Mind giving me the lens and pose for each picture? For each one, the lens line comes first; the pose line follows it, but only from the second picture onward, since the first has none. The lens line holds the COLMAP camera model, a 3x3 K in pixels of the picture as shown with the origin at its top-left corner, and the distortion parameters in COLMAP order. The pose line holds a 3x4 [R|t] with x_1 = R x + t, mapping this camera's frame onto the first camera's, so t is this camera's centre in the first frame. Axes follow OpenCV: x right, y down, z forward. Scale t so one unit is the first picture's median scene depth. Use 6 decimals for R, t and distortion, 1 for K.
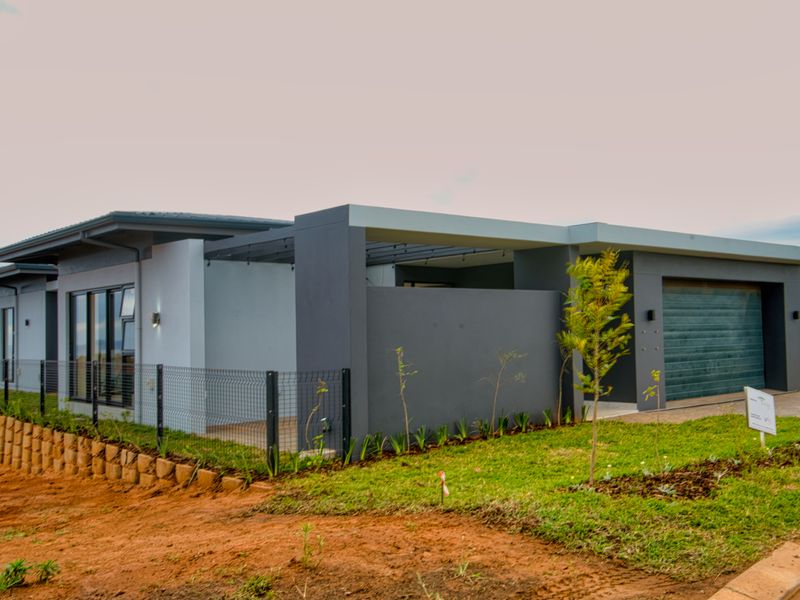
lens RADIAL K [[793.1, 0, 400.0], [0, 793.1, 300.0], [0, 0, 1]] dist [0.002747, 0.001591]
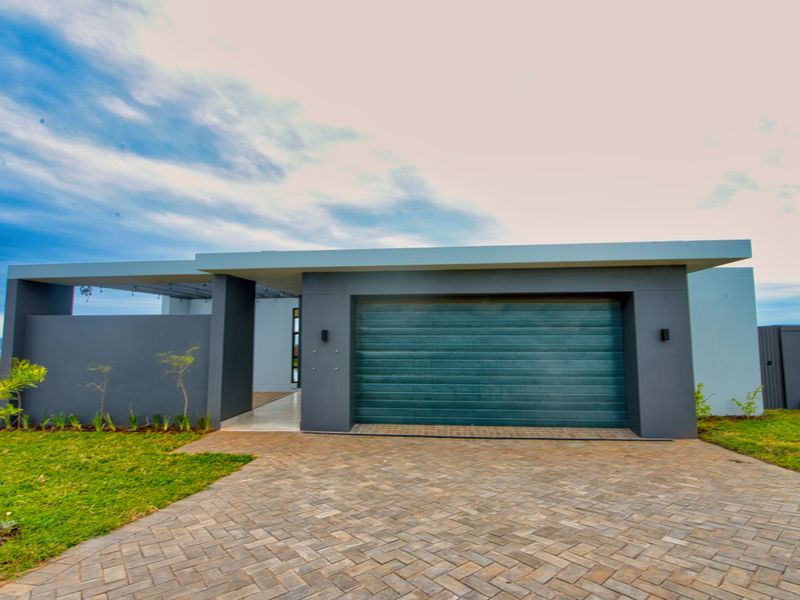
lens RADIAL K [[382.7, 0, 400.0], [0, 382.7, 300.0], [0, 0, 1]] dist [-0.003220, -0.000587]
pose [[0.699584, -0.043598, -0.713219, 0.648581], [0.013915, 0.998779, -0.047406, 0.000071], [0.714415, 0.023240, 0.699336, 0.650172]]
